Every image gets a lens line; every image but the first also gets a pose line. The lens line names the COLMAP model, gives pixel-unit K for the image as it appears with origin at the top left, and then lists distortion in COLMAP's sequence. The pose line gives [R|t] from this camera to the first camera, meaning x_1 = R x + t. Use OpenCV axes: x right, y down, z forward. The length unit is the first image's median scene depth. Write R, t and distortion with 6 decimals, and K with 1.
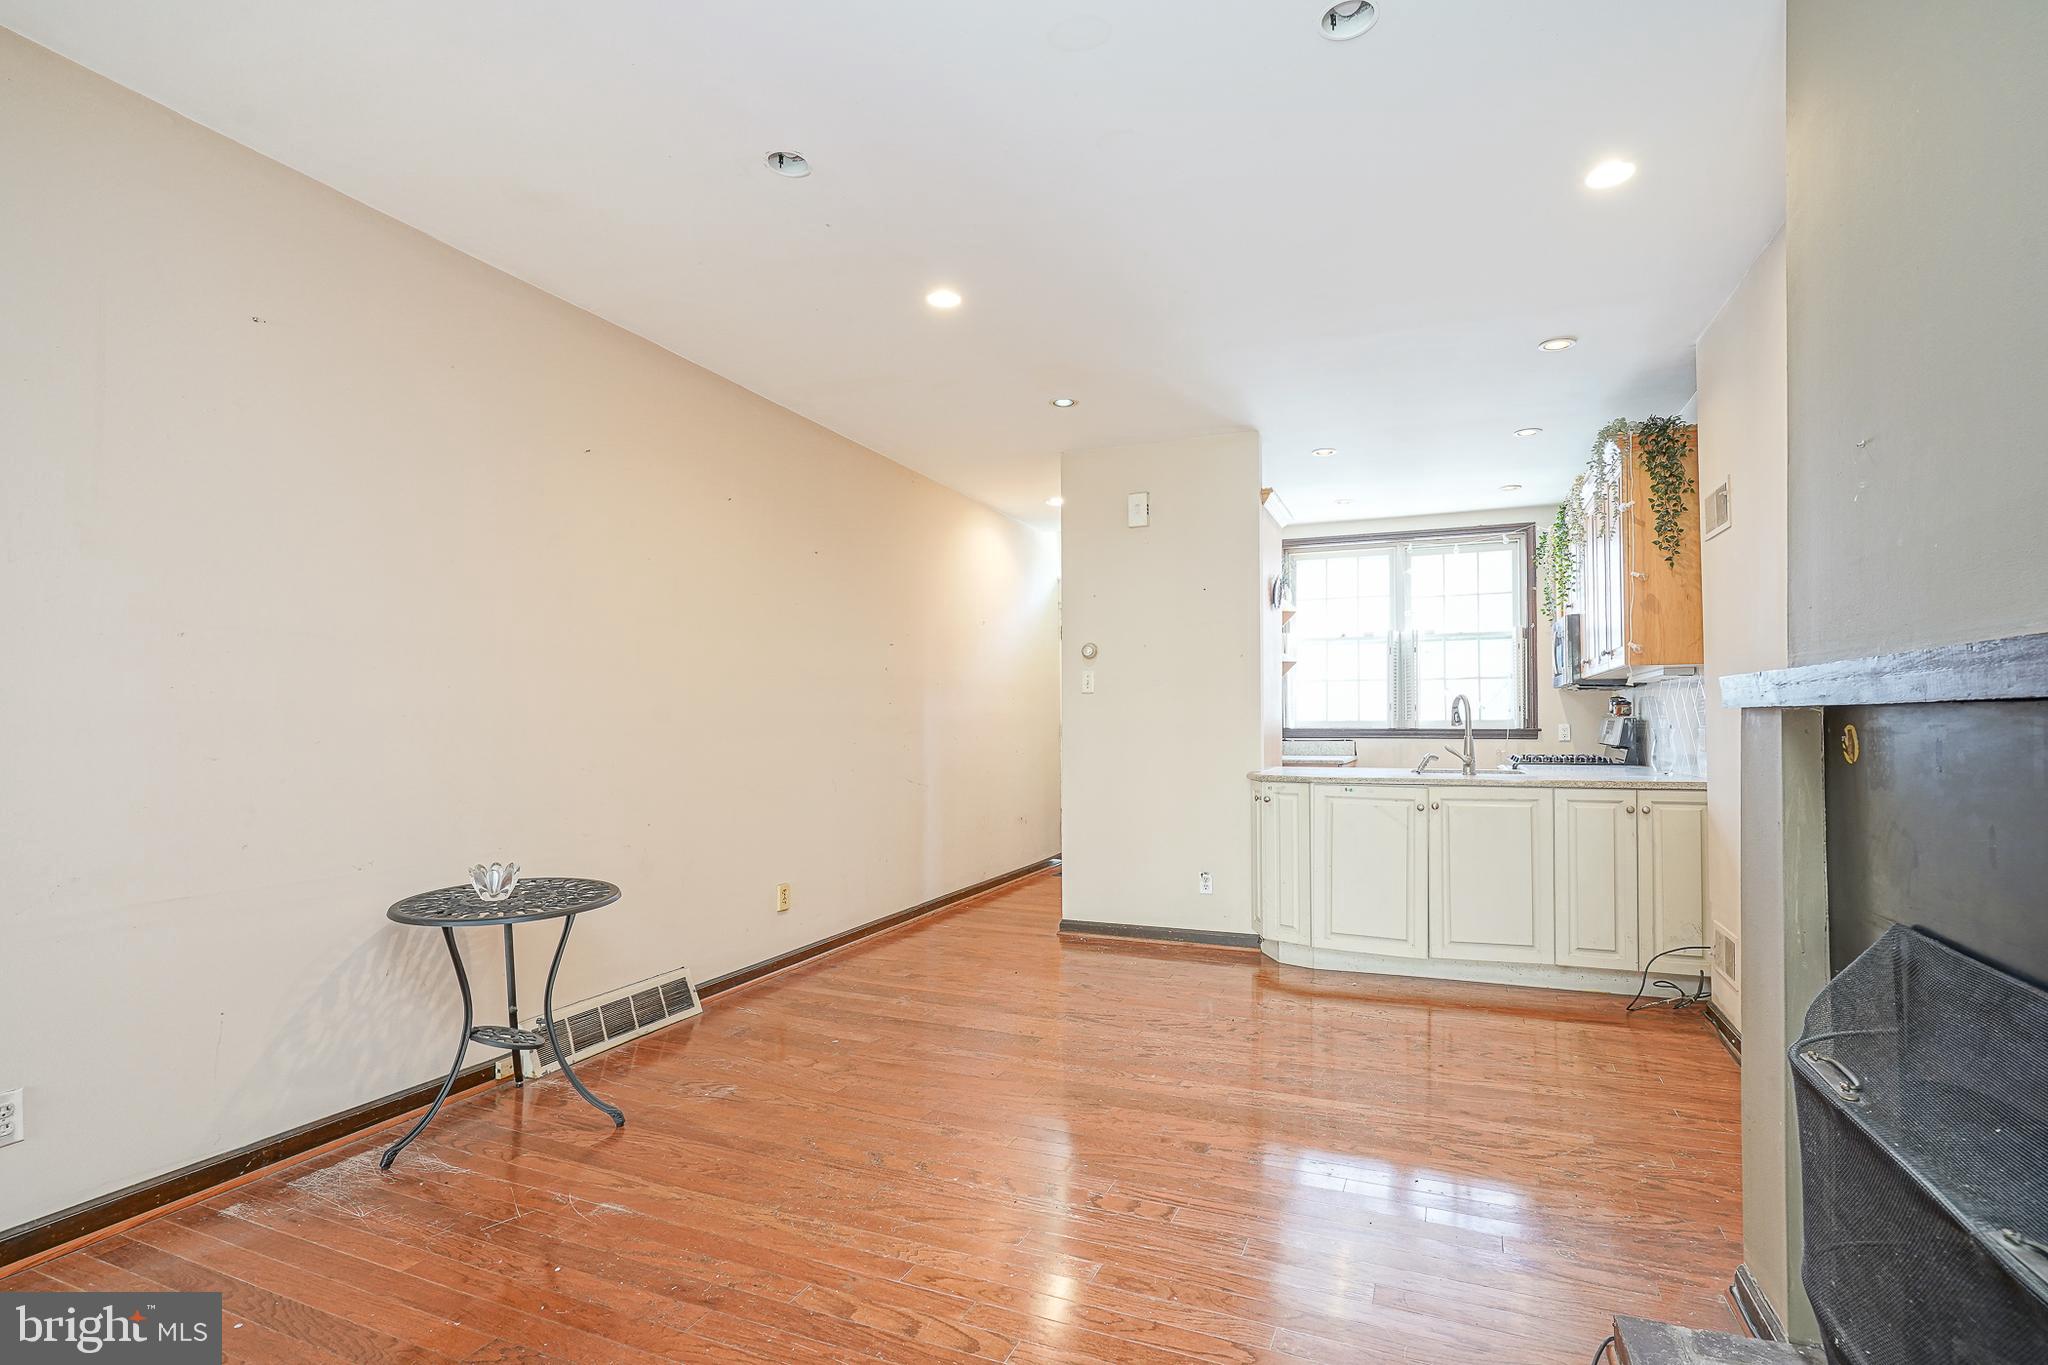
lens RADIAL K [[1010.5, 0, 959.6], [0, 1010.5, 709.0], [0, 0, 1]] dist [-0.000891, 0.000872]
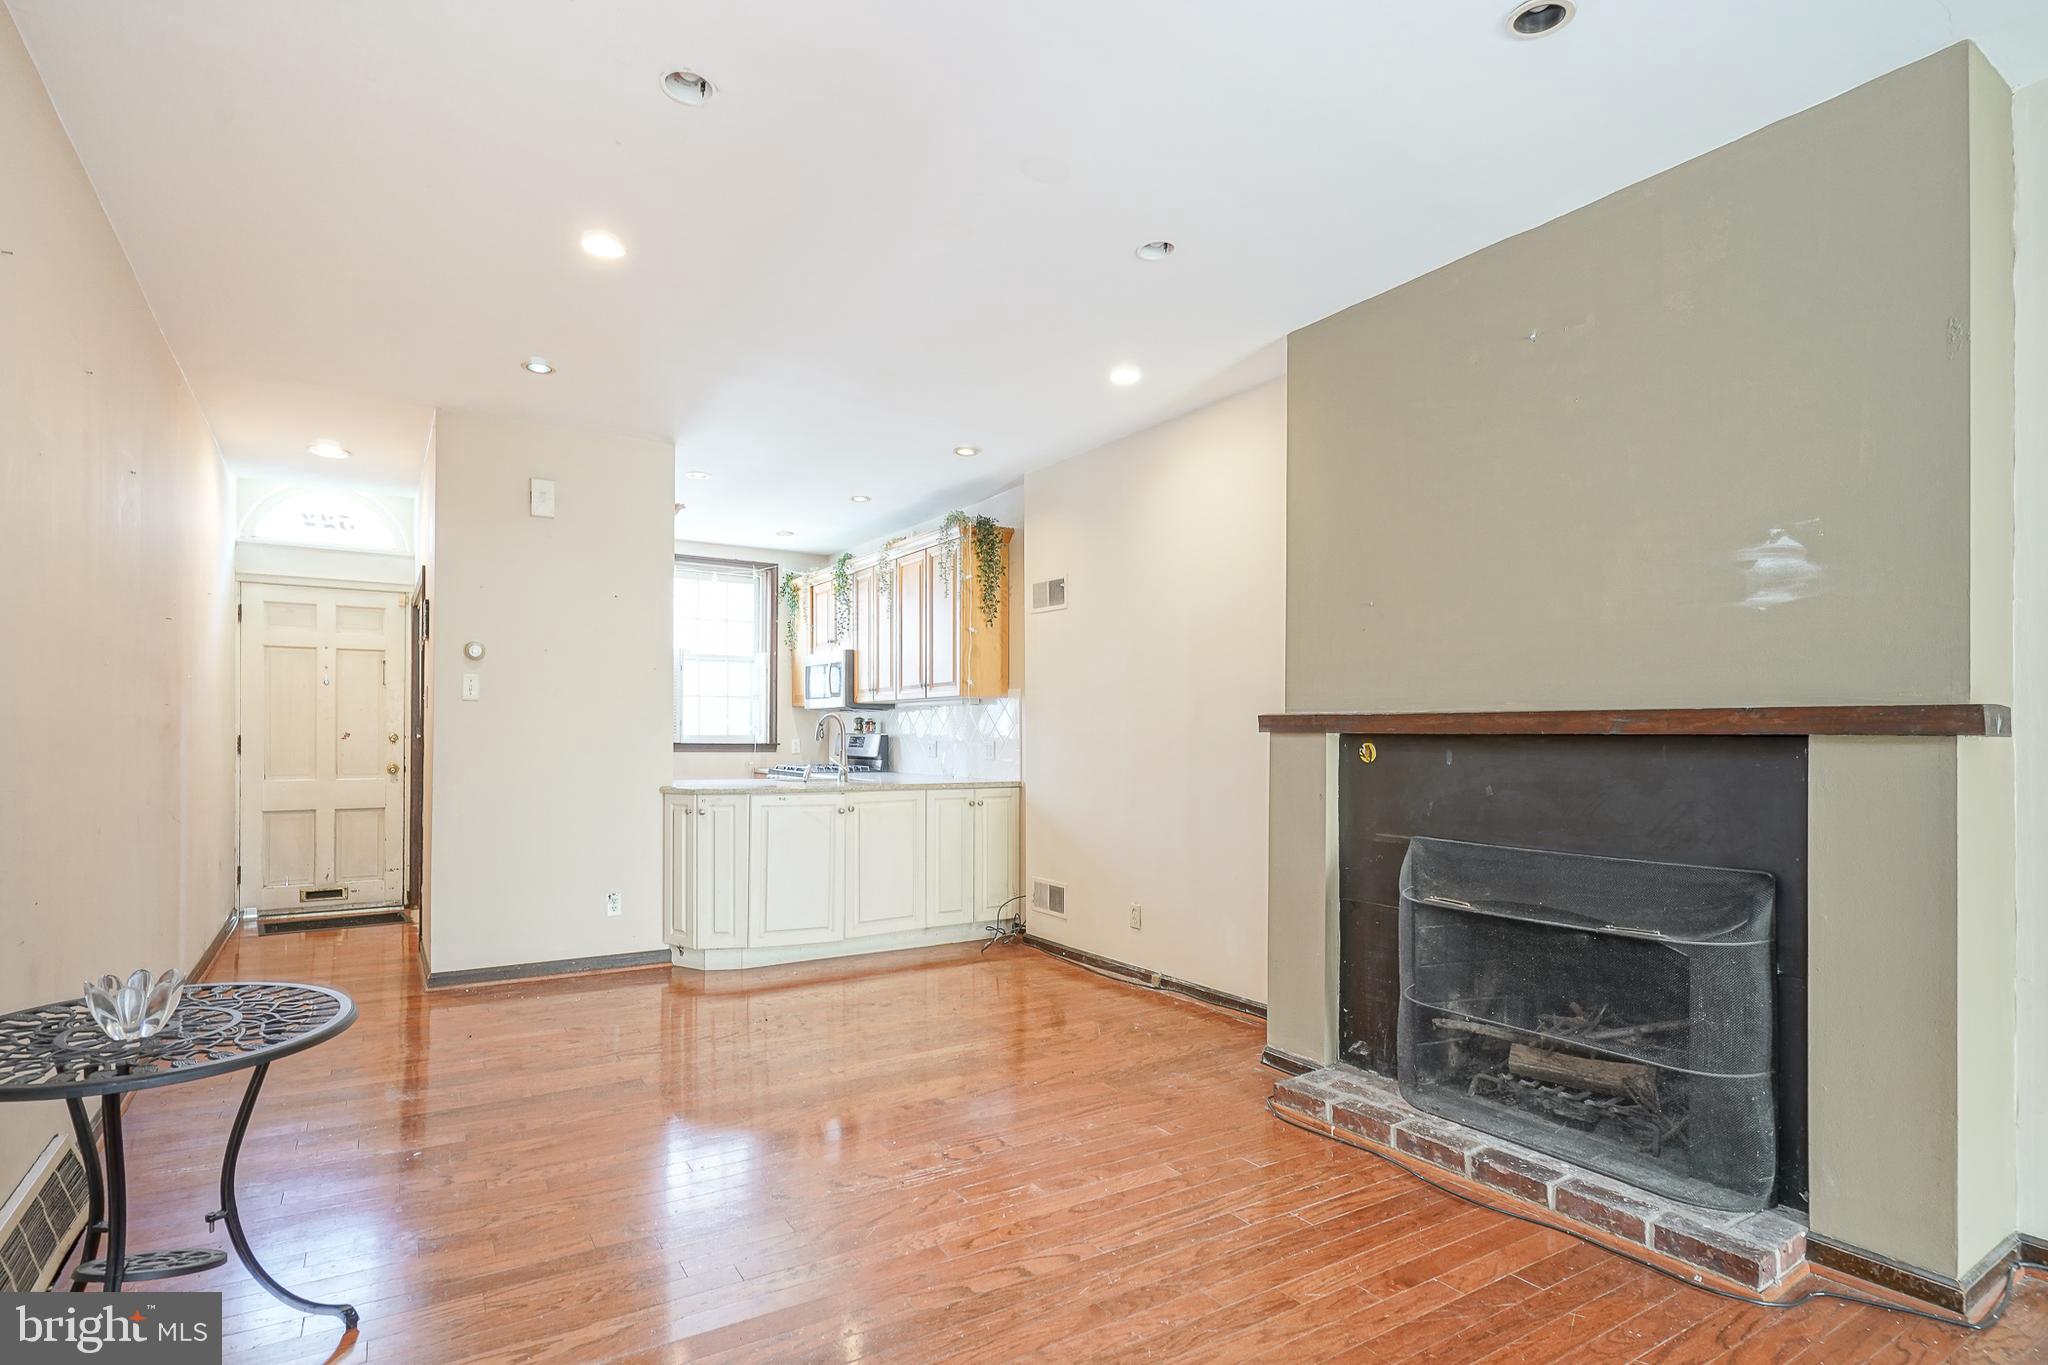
lens RADIAL K [[1066.9, 0, 1029.7], [0, 1066.9, 717.8], [0, 0, 1]] dist [-0.000247, 0.001134]
pose [[0.537832, 0.022234, 0.842759, -0.383067], [-0.019340, 0.999714, -0.014033, 0.003304], [-0.842830, -0.008752, 0.538109, 0.128093]]
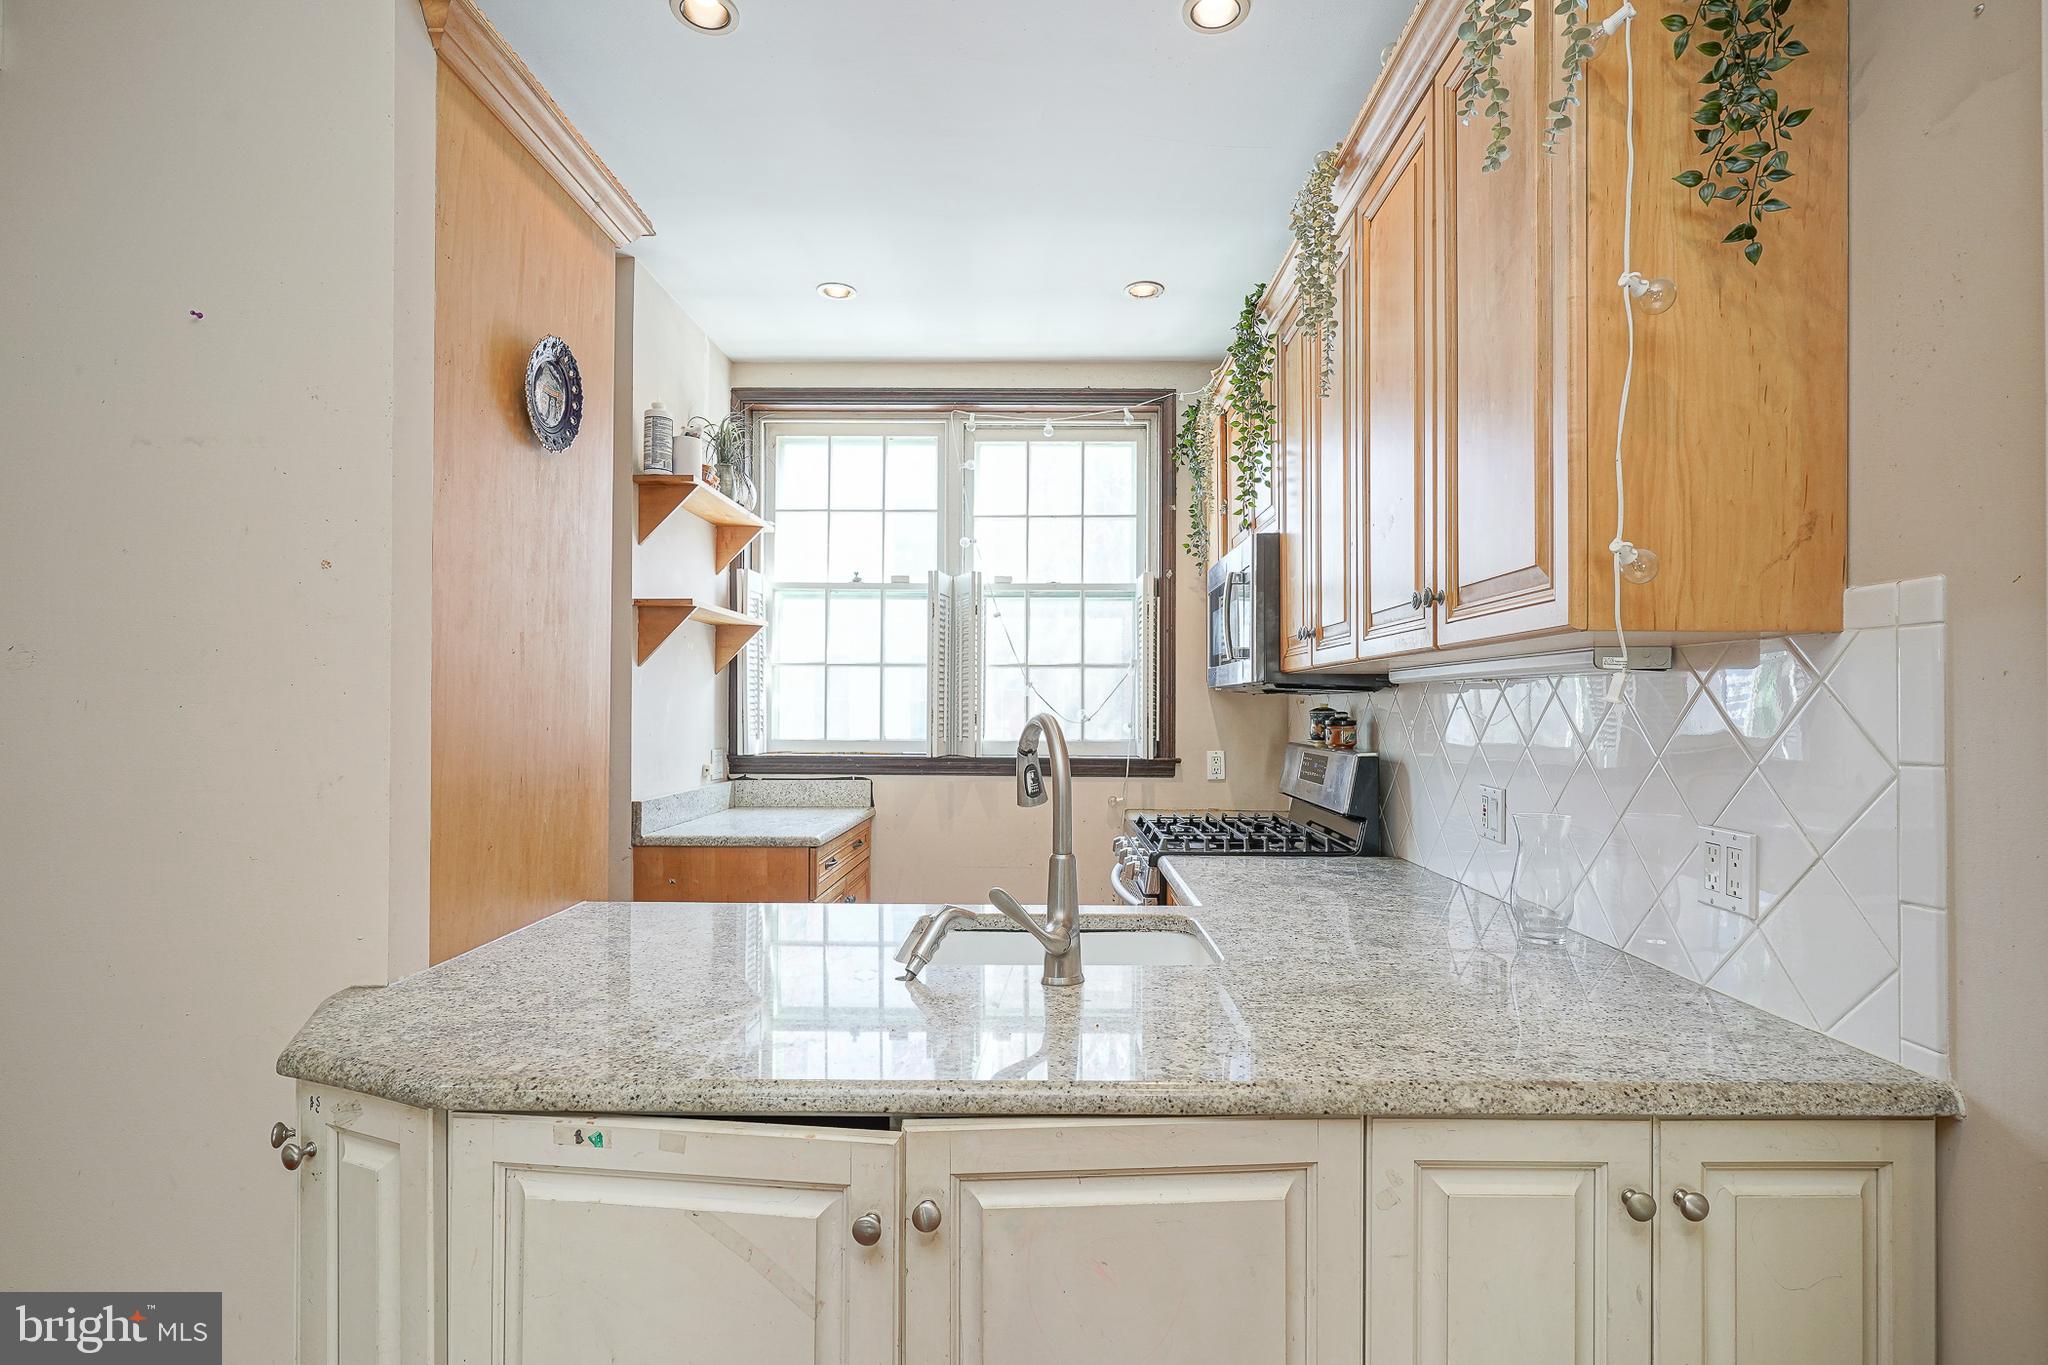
lens RADIAL K [[1066.9, 0, 1029.7], [0, 1066.9, 717.8], [0, 0, 1]] dist [-0.000247, 0.001134]
pose [[0.907626, 0.002985, 0.419769, 0.319248], [-0.012751, 0.999709, 0.020463, -0.018106], [-0.419586, -0.023926, 0.907400, 0.632705]]
